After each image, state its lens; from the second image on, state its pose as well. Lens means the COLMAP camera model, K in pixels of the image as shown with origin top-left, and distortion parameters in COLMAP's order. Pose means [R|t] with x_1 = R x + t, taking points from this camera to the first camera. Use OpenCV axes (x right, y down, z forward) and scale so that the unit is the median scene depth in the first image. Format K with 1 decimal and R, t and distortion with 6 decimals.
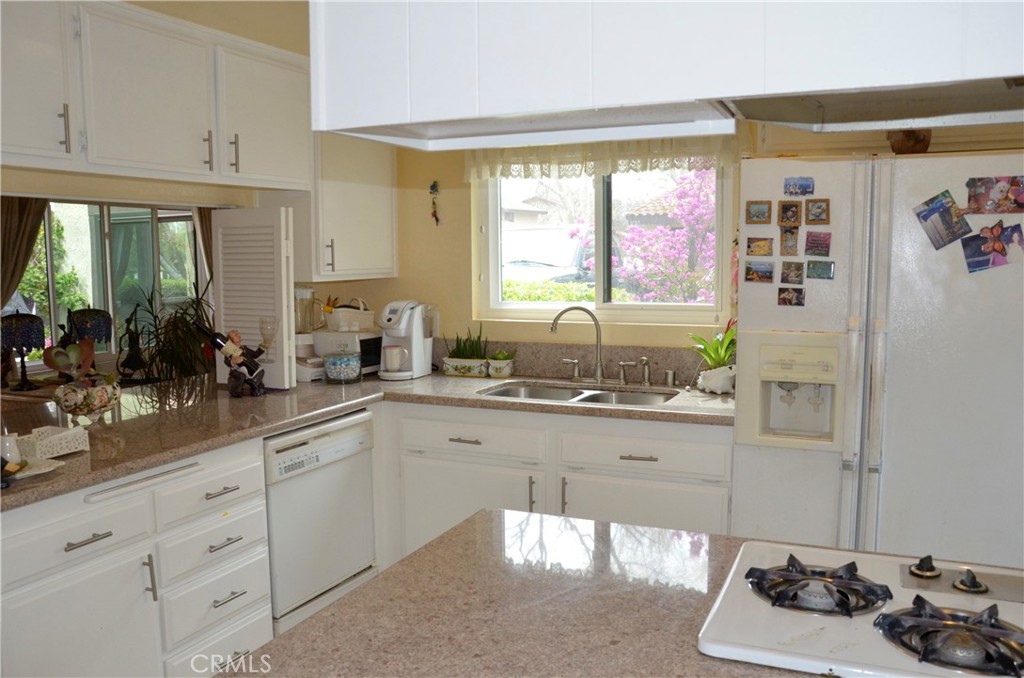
lens RADIAL K [[841.5, 0, 512.9], [0, 841.5, 337.3], [0, 0, 1]] dist [-0.114394, 0.108494]
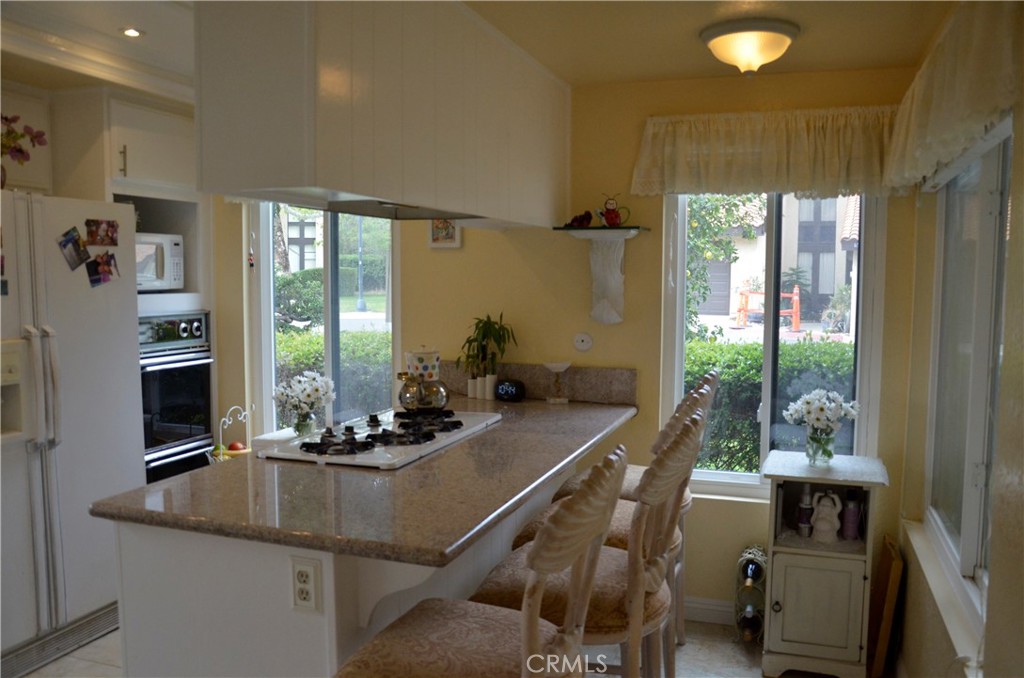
lens RADIAL K [[841.5, 0, 521.1], [0, 841.5, 345.1], [0, 0, 1]] dist [-0.114394, 0.108494]
pose [[-0.090183, -0.071480, 0.993357, -0.840776], [0.104272, 0.991261, 0.080796, -0.017144], [-0.990452, 0.110866, -0.081941, 0.379649]]
